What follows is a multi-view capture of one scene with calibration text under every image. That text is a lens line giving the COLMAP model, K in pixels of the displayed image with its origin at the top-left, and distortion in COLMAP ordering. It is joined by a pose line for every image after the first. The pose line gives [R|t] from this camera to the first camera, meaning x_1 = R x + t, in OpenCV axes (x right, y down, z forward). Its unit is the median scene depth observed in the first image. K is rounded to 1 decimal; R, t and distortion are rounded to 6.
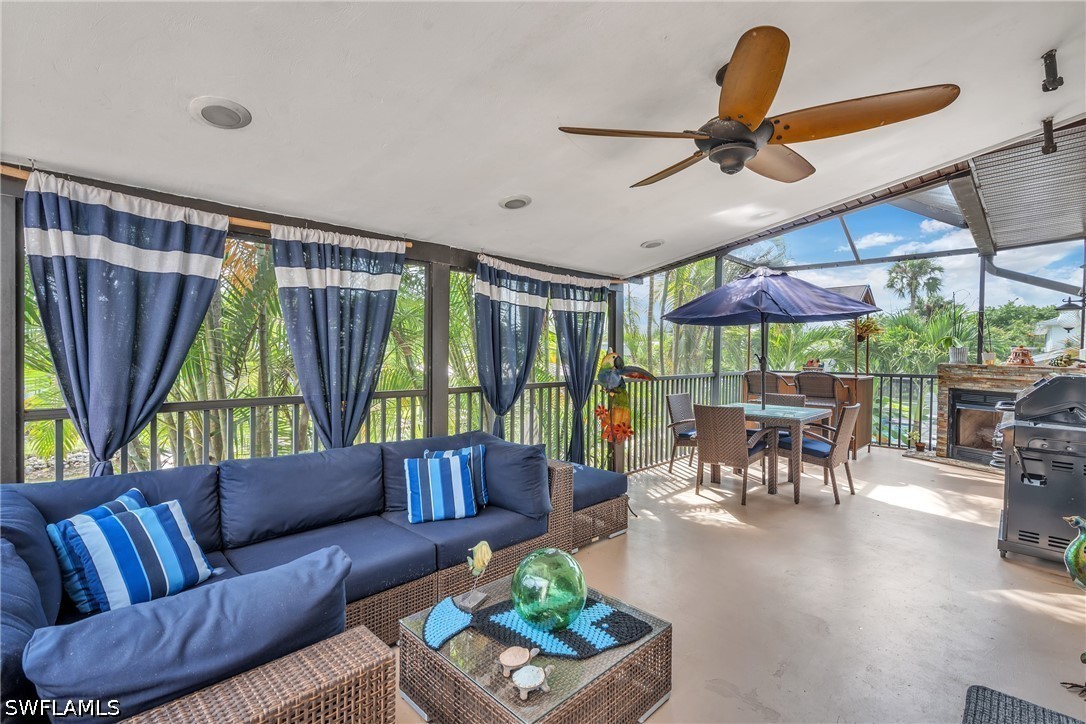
lens RADIAL K [[497.7, 0, 546.0], [0, 497.7, 358.7], [0, 0, 1]] dist [0.000944, 0.000208]
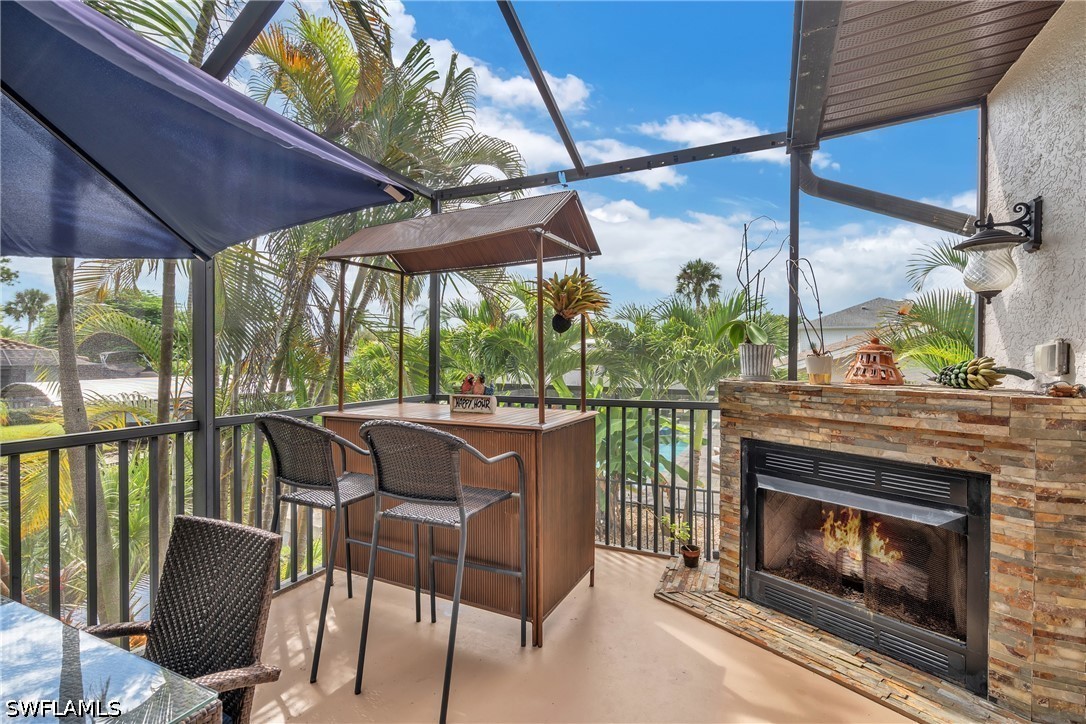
lens RADIAL K [[497.7, 0, 546.0], [0, 497.7, 358.7], [0, 0, 1]] dist [0.000944, 0.000208]
pose [[0.944776, -0.011068, 0.327530, 0.492661], [0.014082, 0.999878, -0.006831, -0.008981], [-0.327414, 0.011066, 0.944816, 0.627093]]
